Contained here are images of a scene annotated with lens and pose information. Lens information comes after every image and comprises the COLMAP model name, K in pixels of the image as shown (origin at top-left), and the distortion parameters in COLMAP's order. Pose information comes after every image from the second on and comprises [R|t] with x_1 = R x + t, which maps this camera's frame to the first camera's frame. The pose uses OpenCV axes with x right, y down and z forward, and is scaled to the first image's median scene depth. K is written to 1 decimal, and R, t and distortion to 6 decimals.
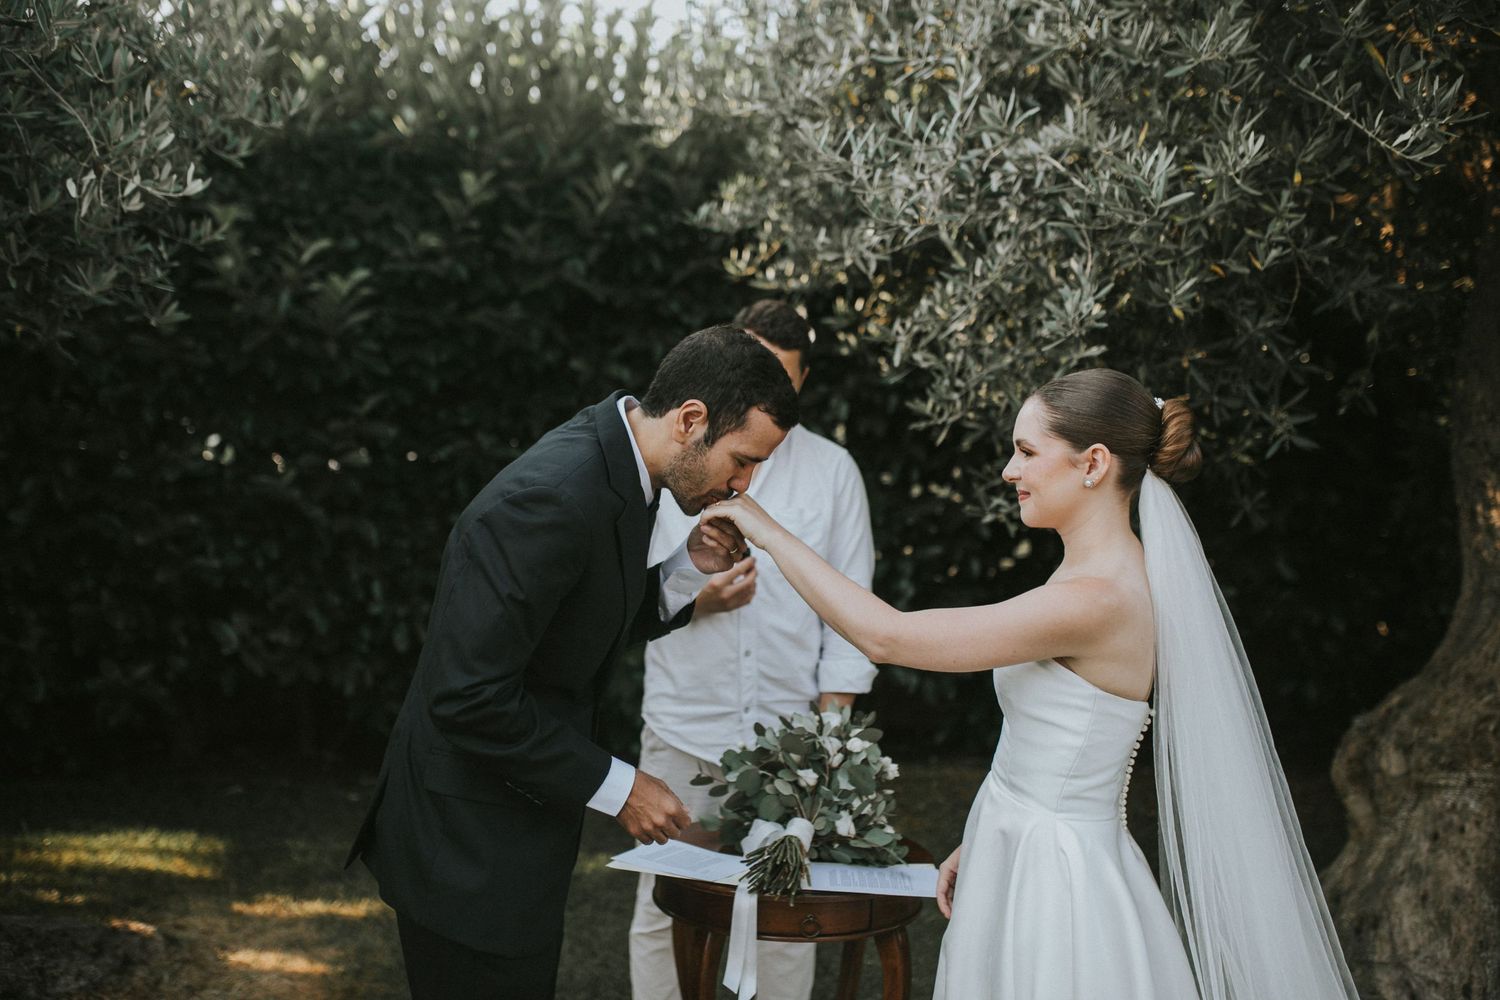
lens RADIAL K [[1431.7, 0, 743.3], [0, 1431.7, 507.6], [0, 0, 1]] dist [-0.035533, 0.000000]
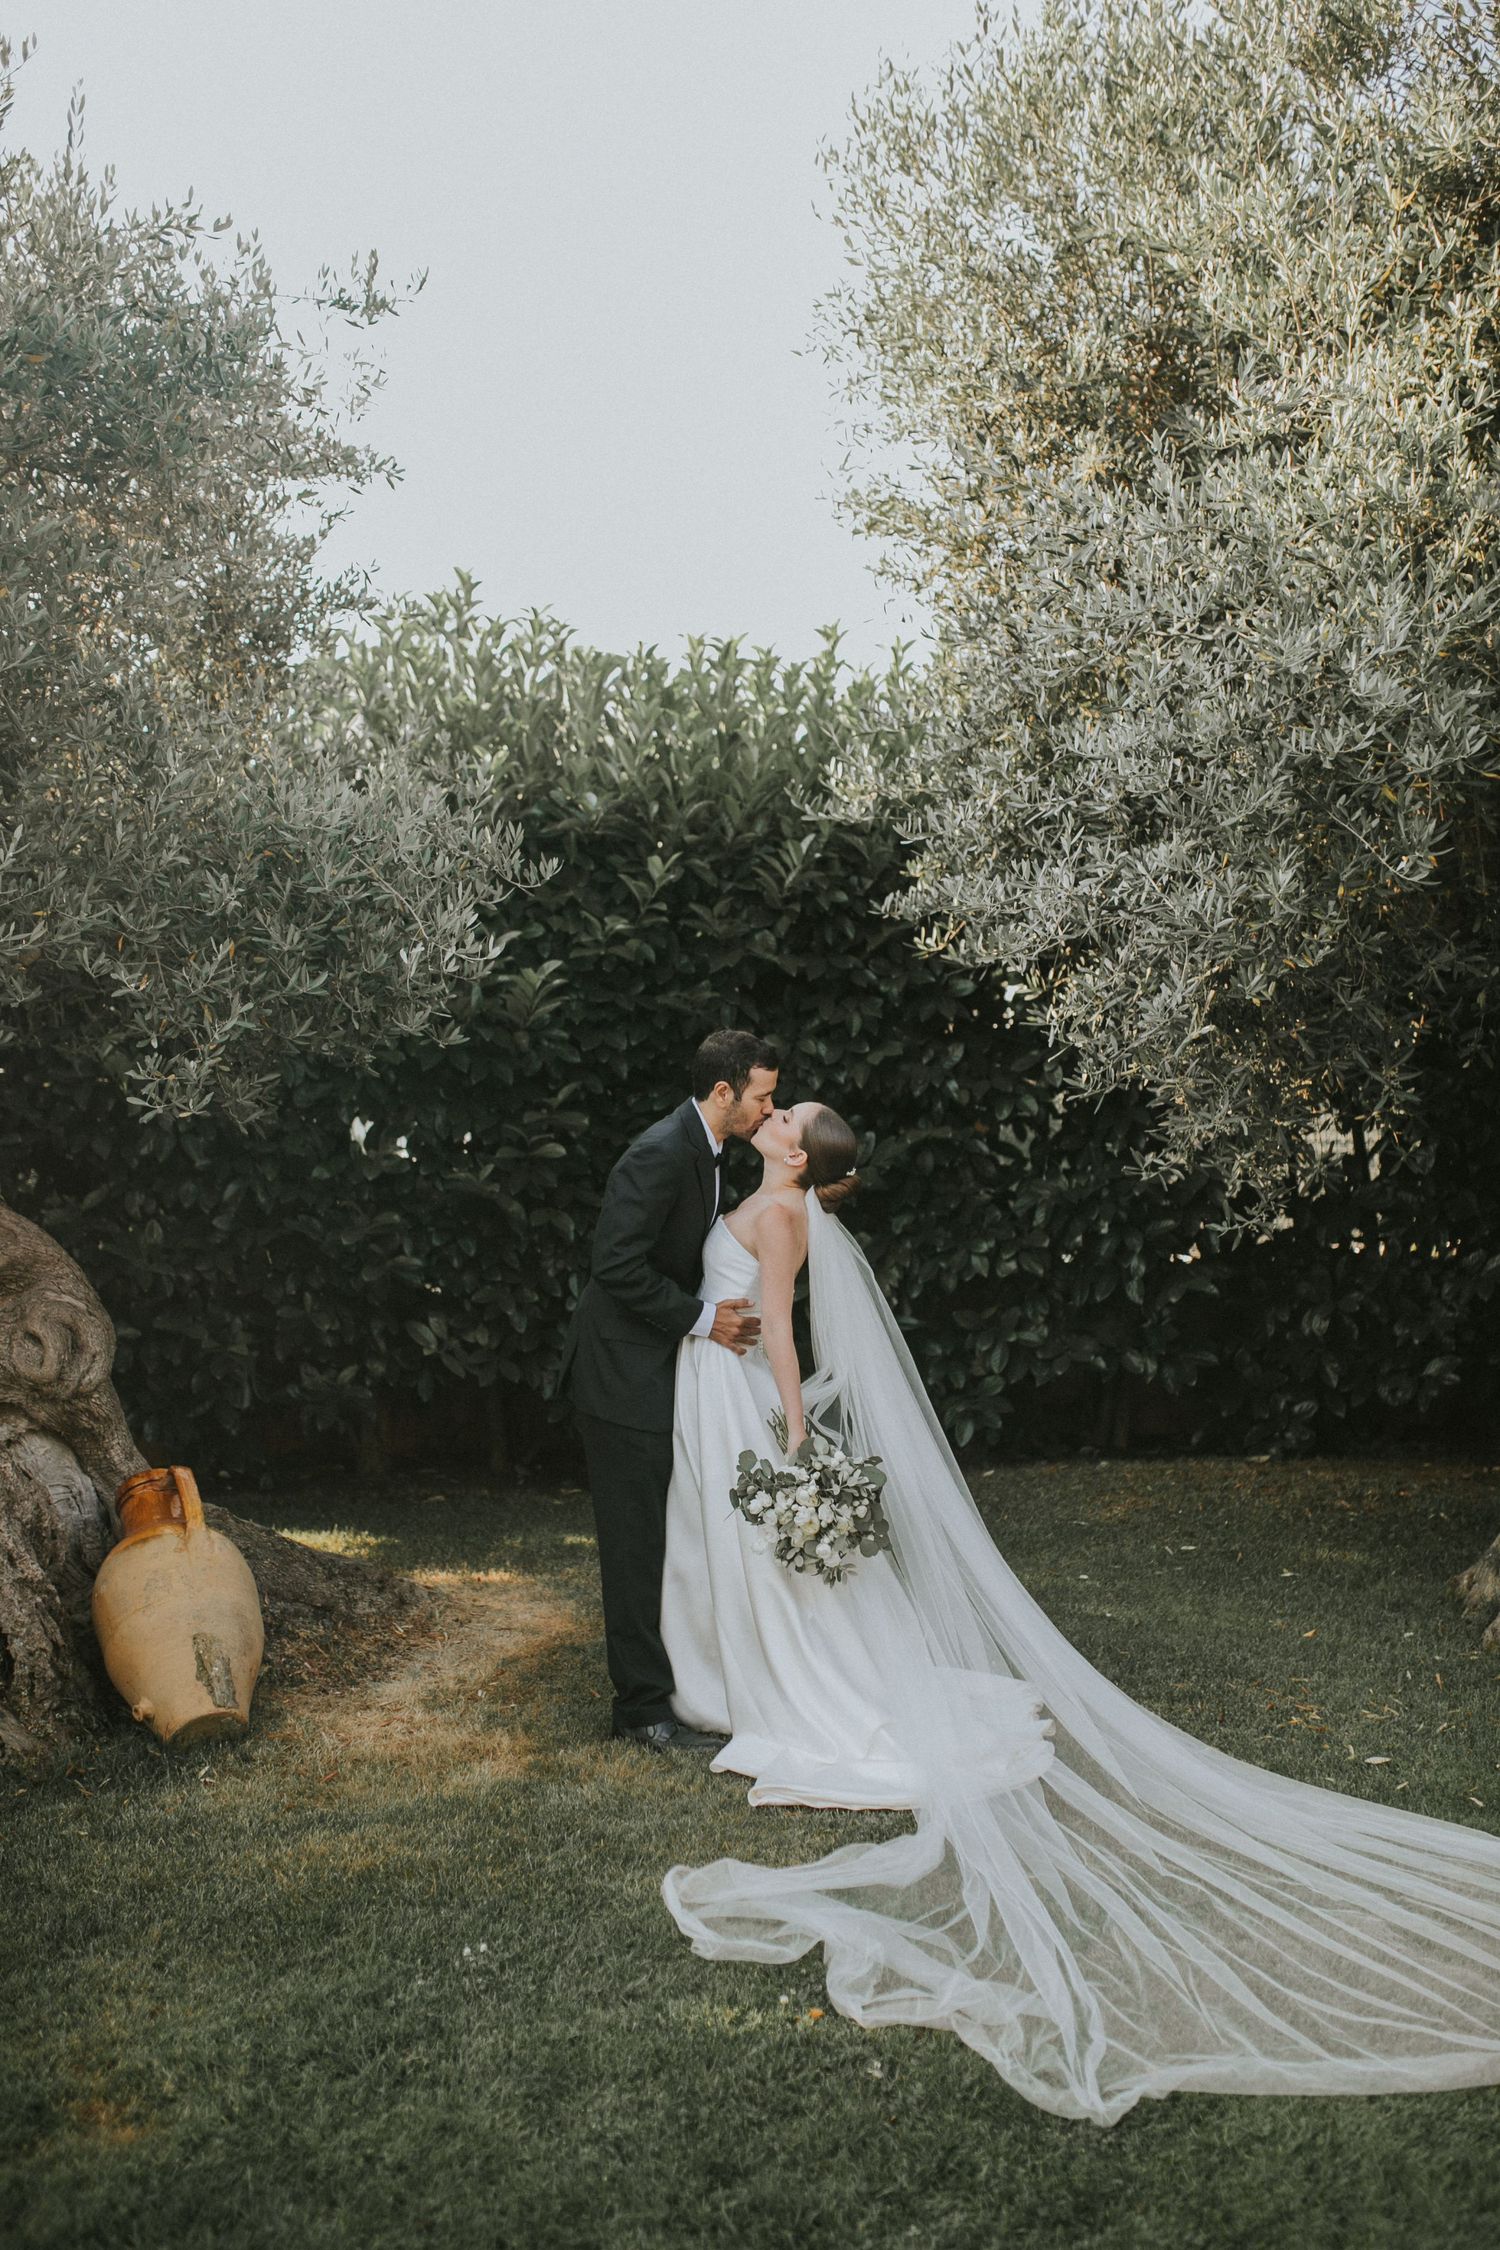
lens RADIAL K [[2147.6, 0, 743.1], [0, 2147.6, 1121.4], [0, 0, 1]] dist [-0.035533, 0.000000]
pose [[0.991329, -0.045295, -0.123350, 0.042248], [0.040080, 0.998208, -0.044435, 0.016796], [0.125142, 0.039106, 0.991368, -0.450005]]
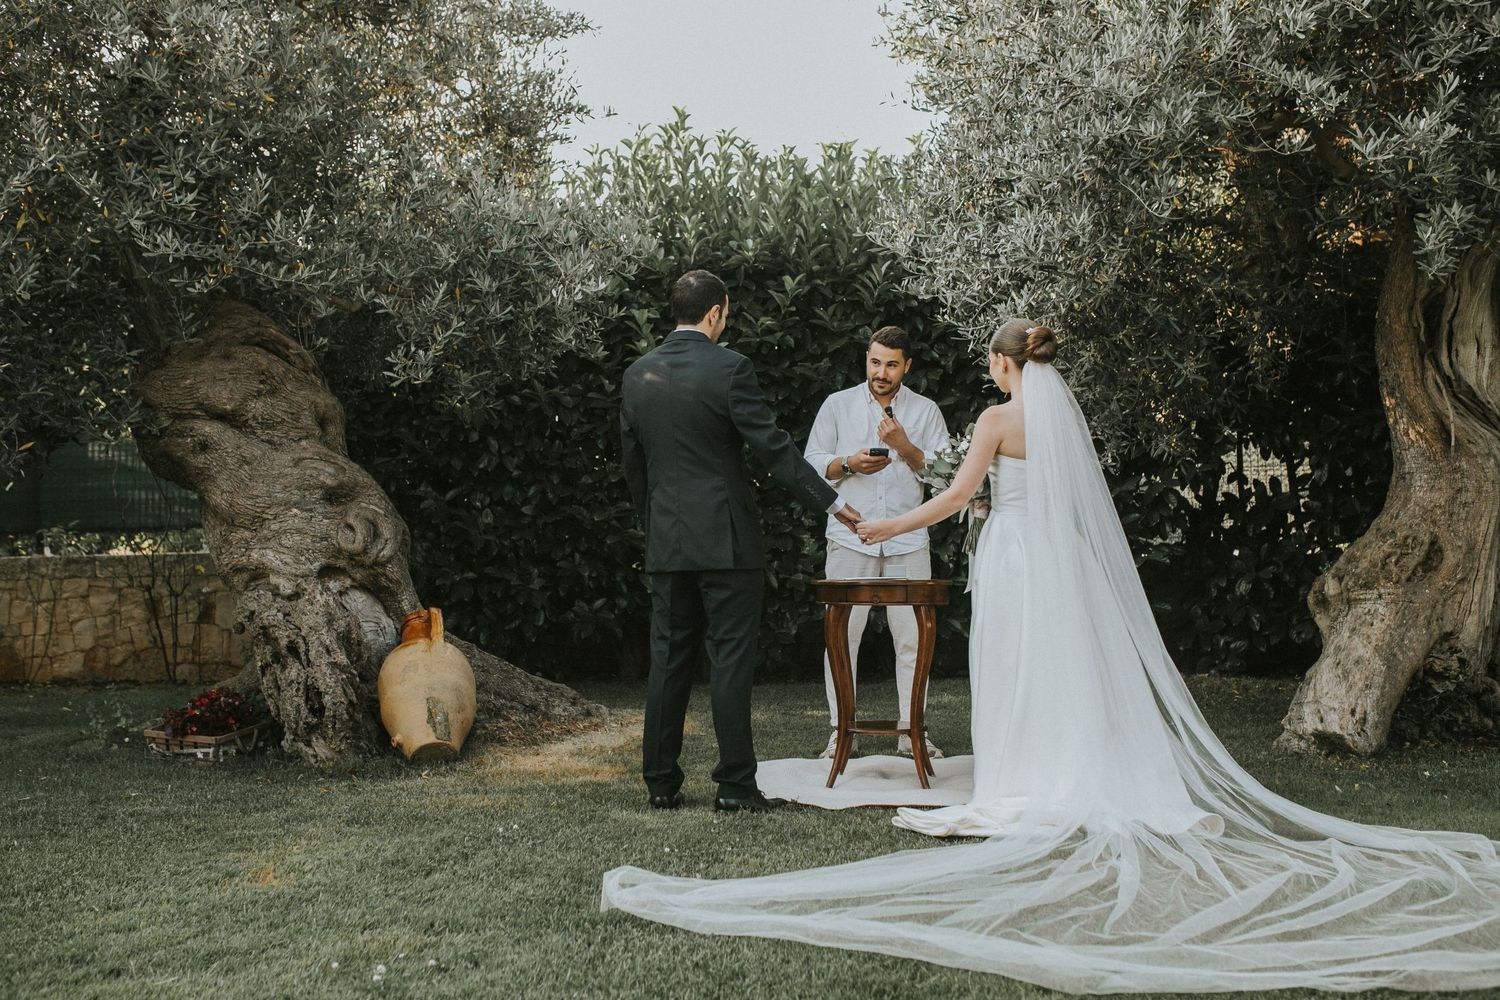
lens RADIAL K [[1431.7, 0, 738.6], [0, 1431.7, 507.0], [0, 0, 1]] dist [-0.035533, 0.000000]
pose [[0.950227, -0.048201, -0.307807, 0.223189], [0.025117, 0.996596, -0.078524, 0.136875], [0.310544, 0.066885, 0.948203, -0.477443]]
